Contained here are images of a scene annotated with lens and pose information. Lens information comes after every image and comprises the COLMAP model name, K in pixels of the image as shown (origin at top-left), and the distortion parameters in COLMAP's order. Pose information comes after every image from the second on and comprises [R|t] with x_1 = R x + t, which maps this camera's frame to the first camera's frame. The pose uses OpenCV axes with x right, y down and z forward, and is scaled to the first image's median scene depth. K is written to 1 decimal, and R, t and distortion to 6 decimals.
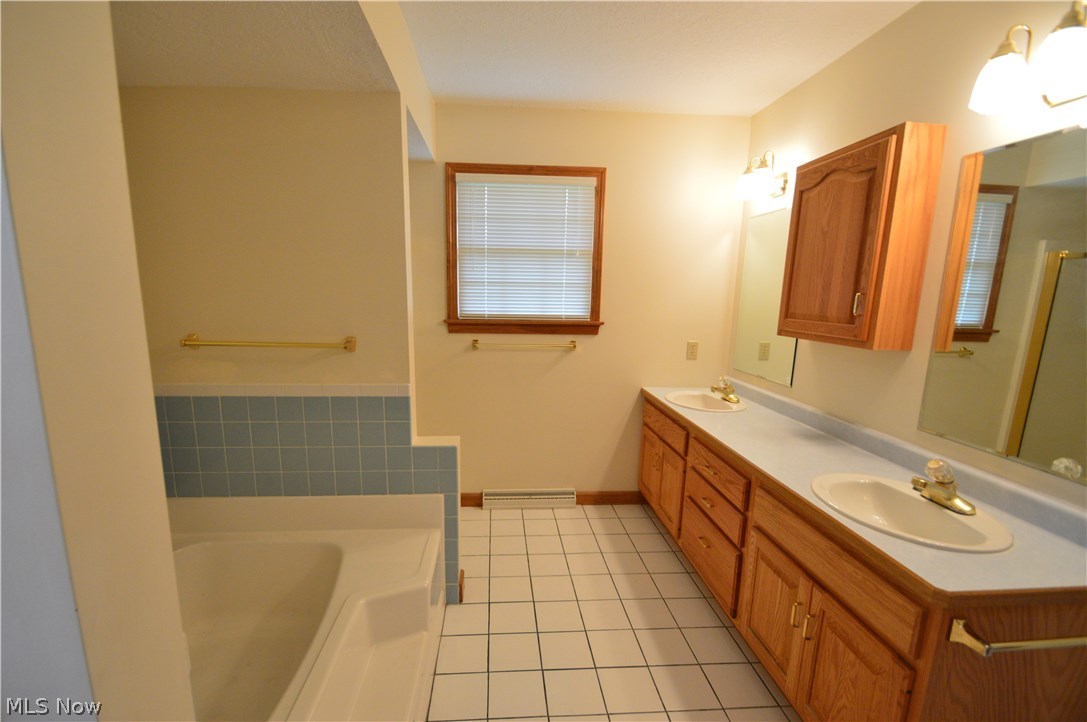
lens RADIAL K [[469.1, 0, 538.1], [0, 469.1, 367.8], [0, 0, 1]] dist [0.004885, 0.000151]
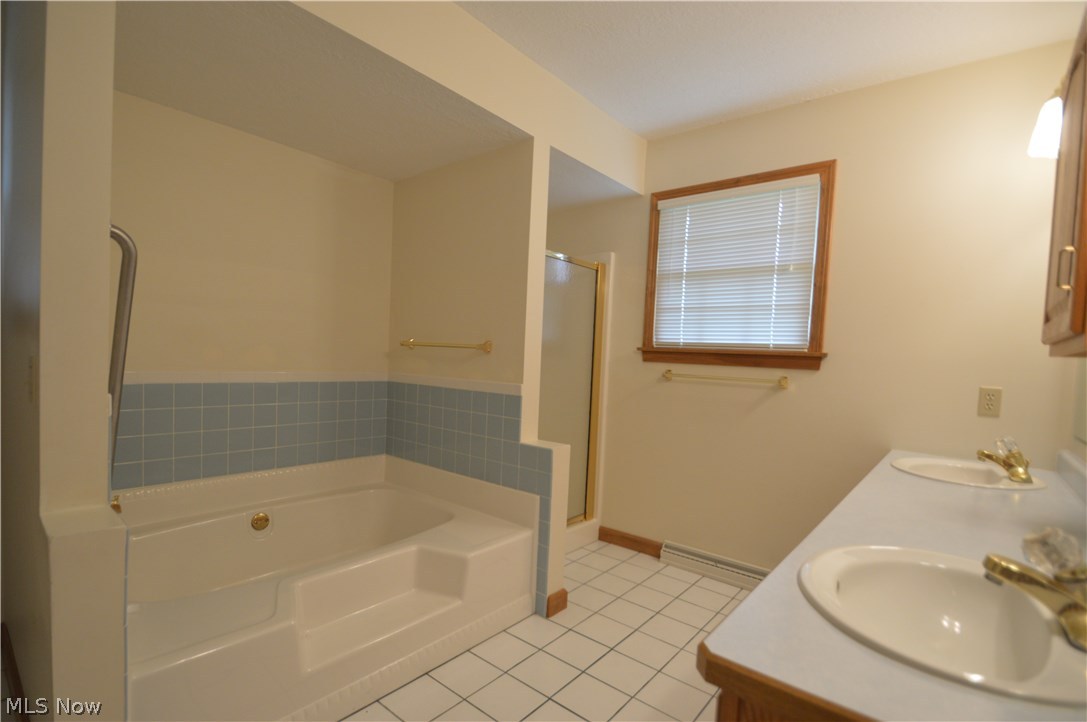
lens RADIAL K [[513.7, 0, 547.2], [0, 513.7, 365.3], [0, 0, 1]] dist [0.011338, -0.000189]
pose [[0.727801, 0.028896, -0.685179, 0.391887], [-0.135420, 0.985495, -0.102283, 0.068916], [0.672285, 0.167229, 0.721157, 0.105640]]
